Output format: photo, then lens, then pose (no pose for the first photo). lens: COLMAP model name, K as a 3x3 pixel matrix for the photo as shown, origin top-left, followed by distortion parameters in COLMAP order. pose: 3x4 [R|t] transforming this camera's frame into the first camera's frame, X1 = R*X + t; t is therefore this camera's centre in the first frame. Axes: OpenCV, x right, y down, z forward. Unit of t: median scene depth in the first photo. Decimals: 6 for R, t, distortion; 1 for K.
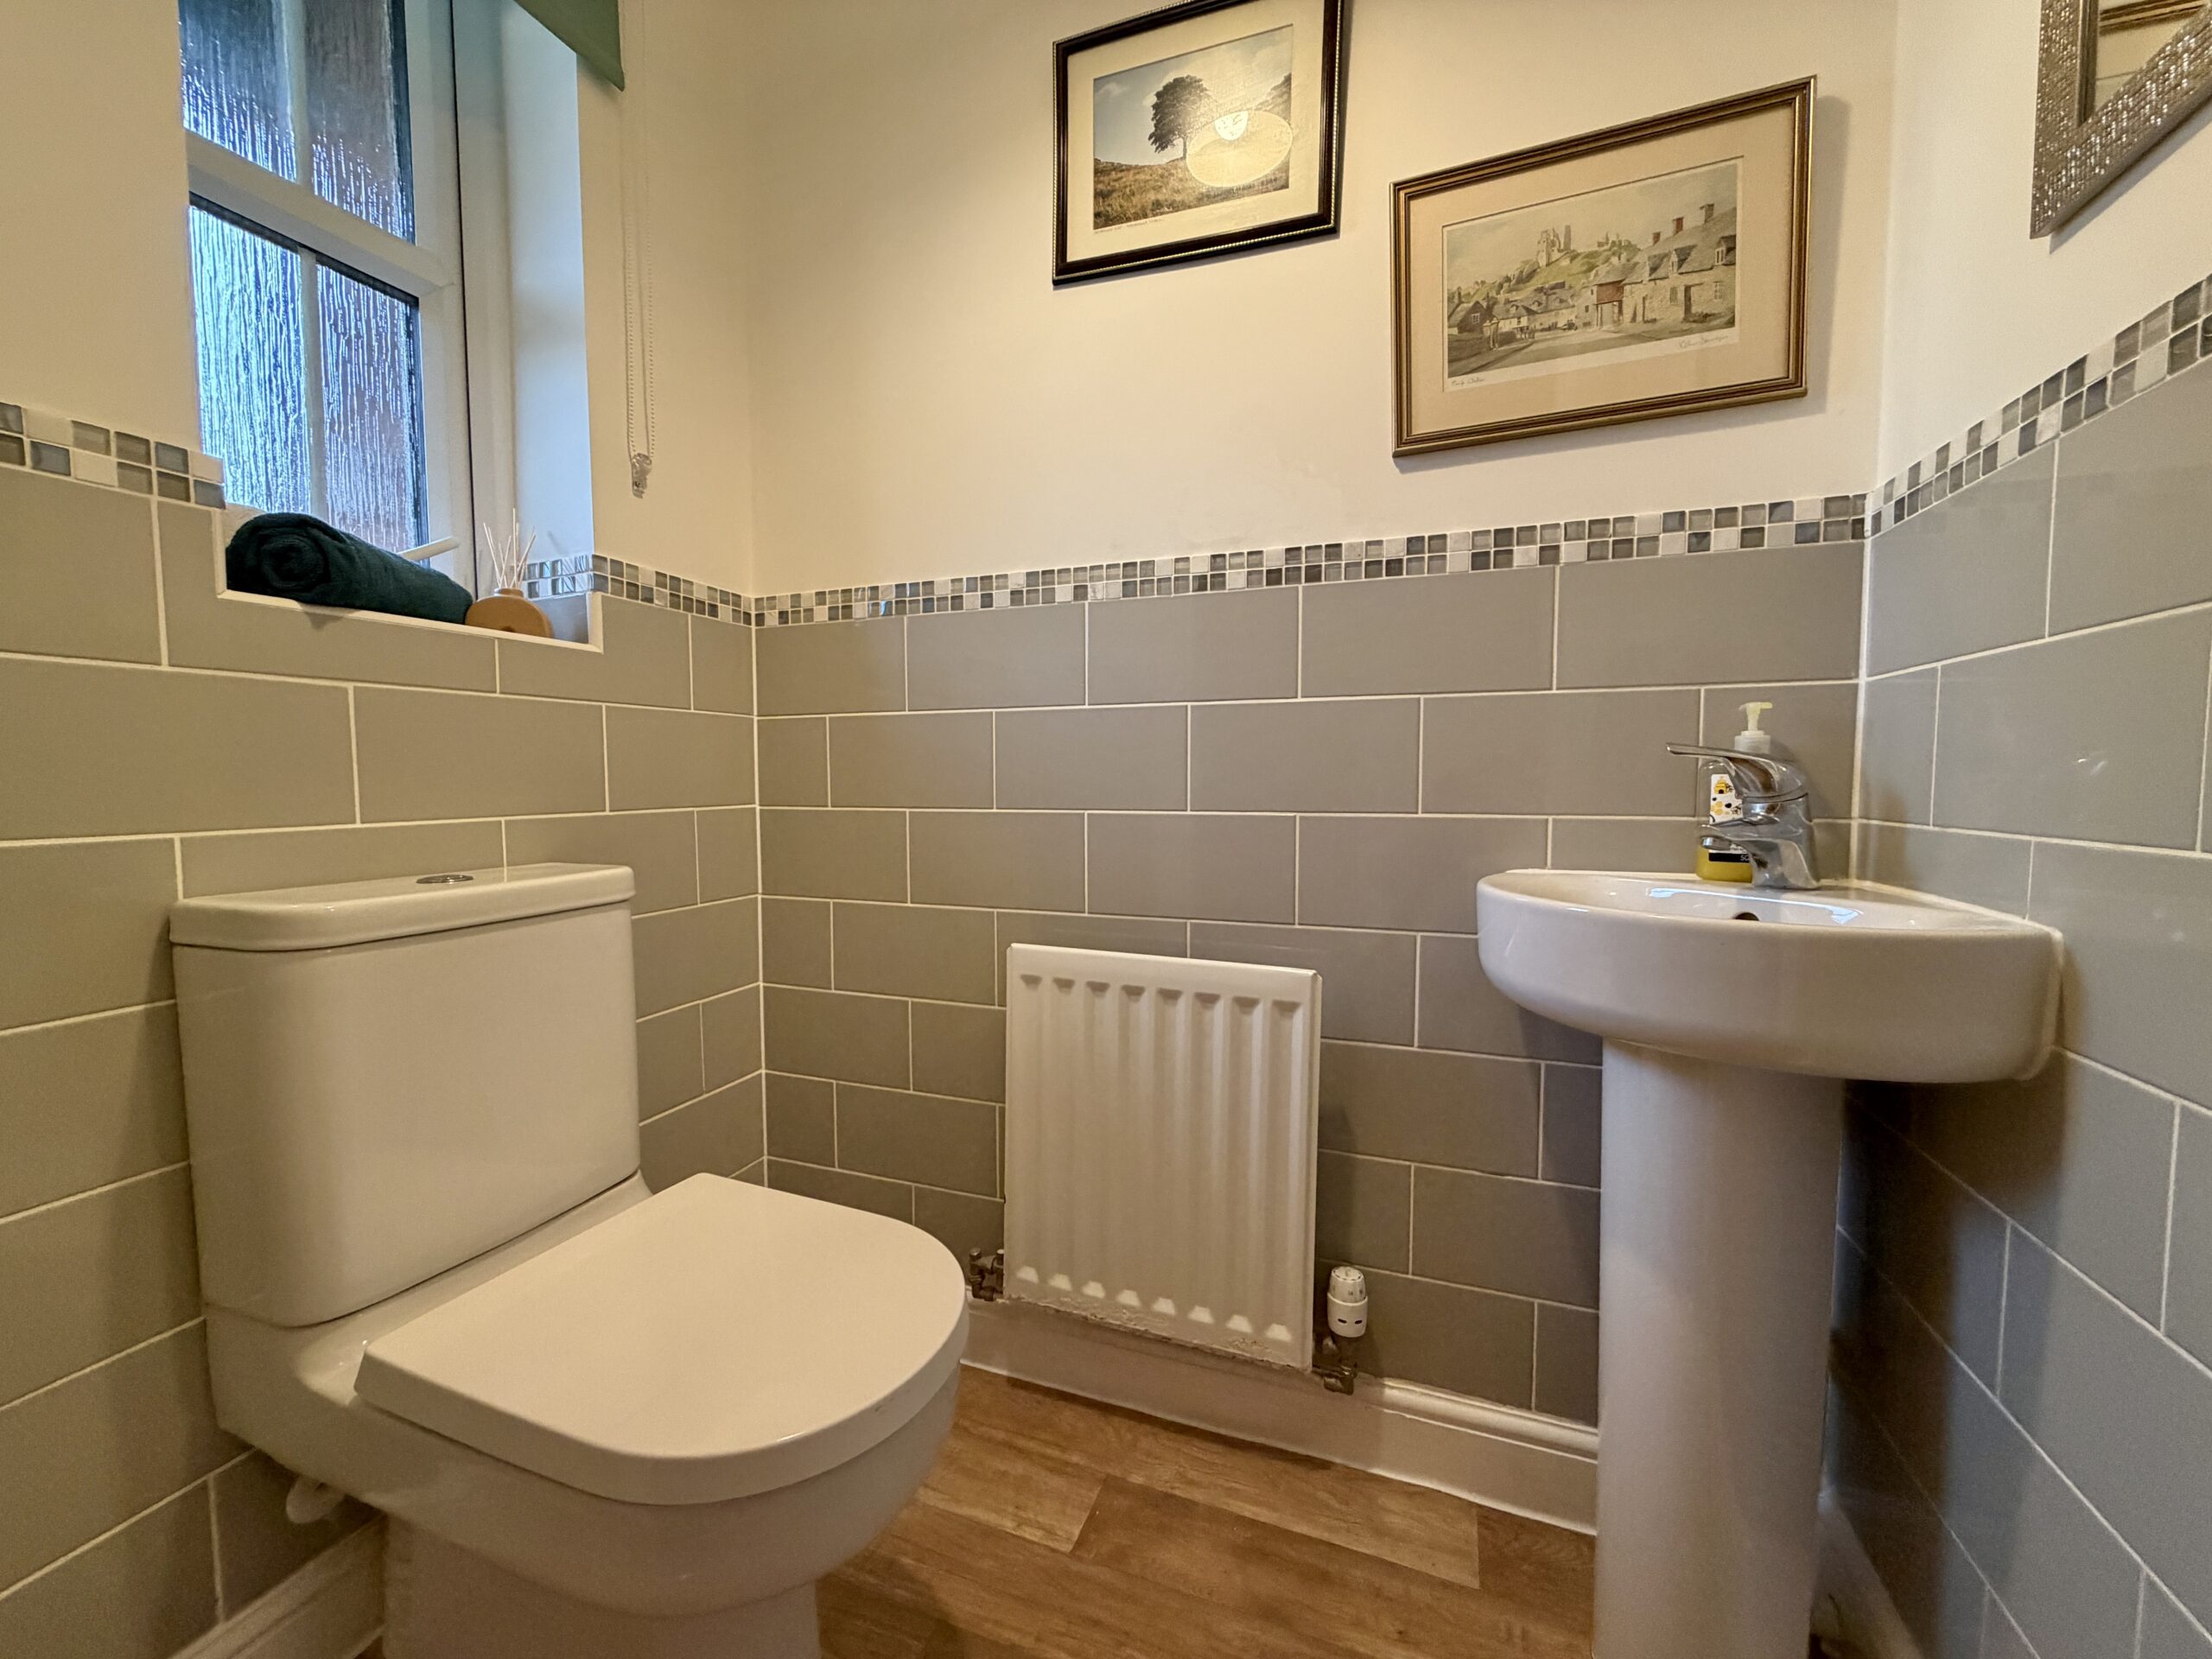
lens RADIAL K [[881.4, 0, 1100.2], [0, 881.4, 823.0], [0, 0, 1]] dist [0.011178, 0.000111]
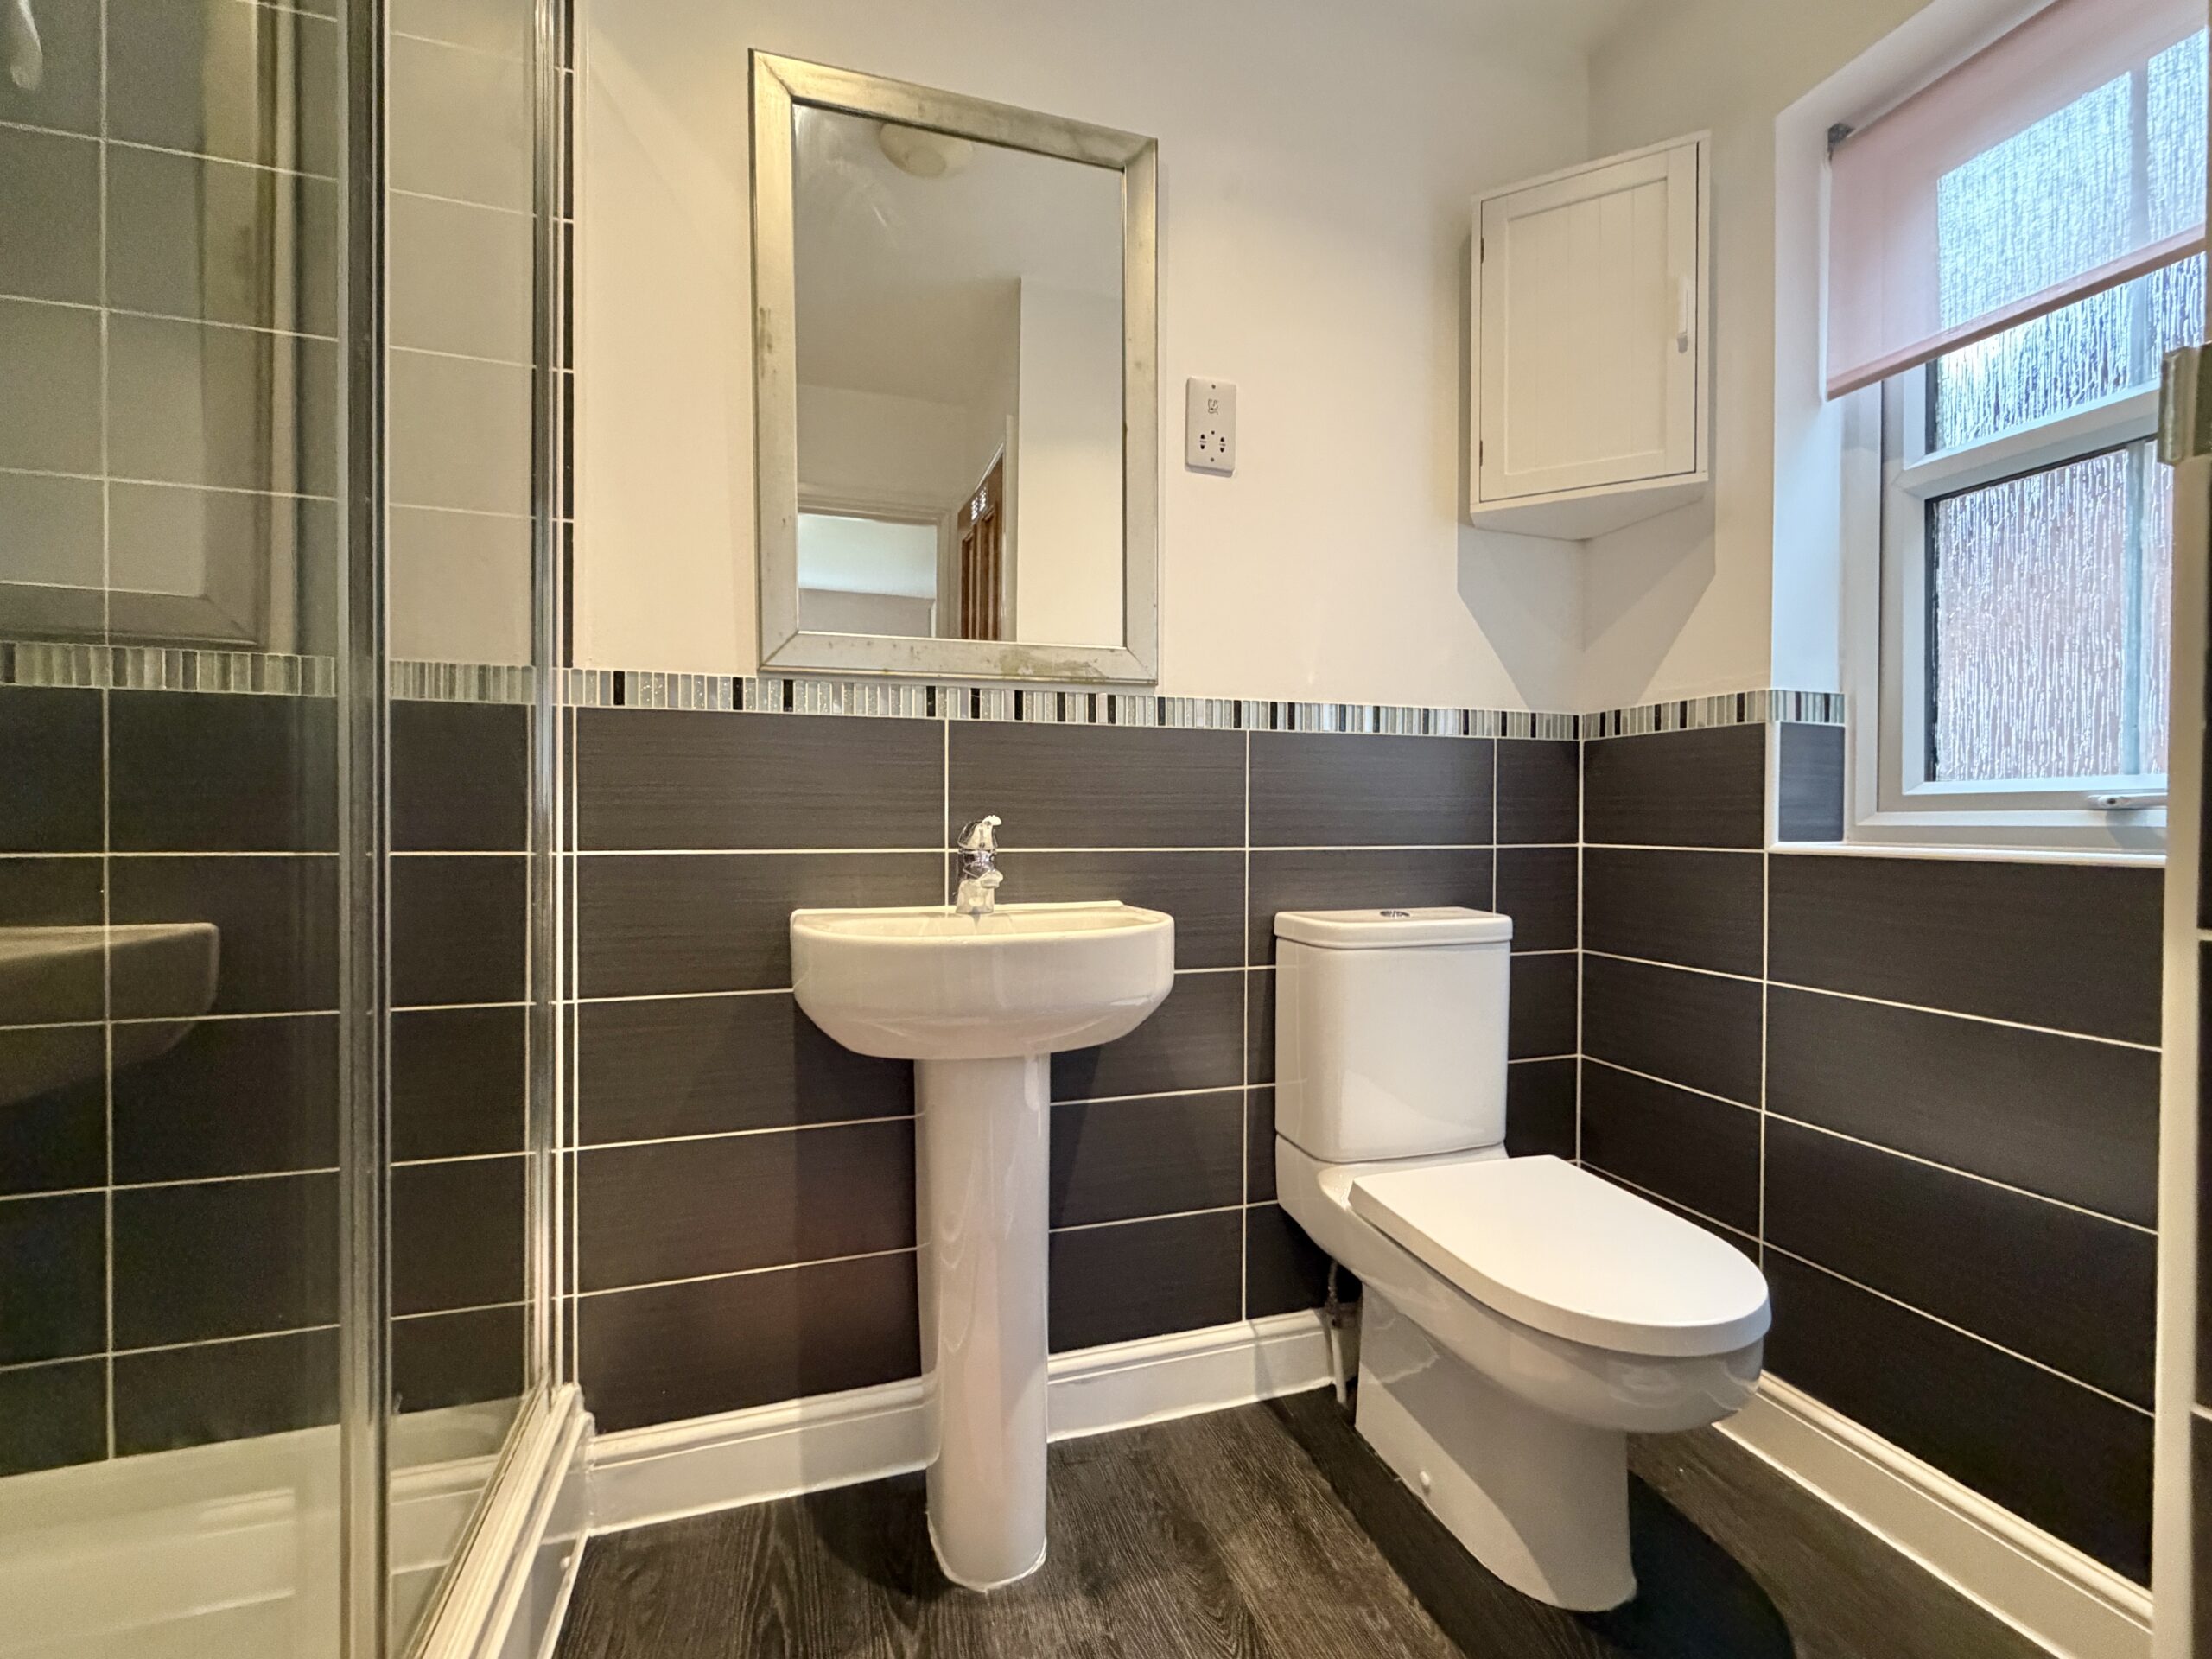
lens RADIAL K [[881.4, 0, 1095.1], [0, 881.4, 825.3], [0, 0, 1]] dist [0.011178, 0.000111]
pose [[0.623978, 0.011635, -0.781355, 0.179918], [-0.055272, 0.998042, -0.029278, -0.023327], [0.779485, 0.061456, 0.623399, -0.460375]]
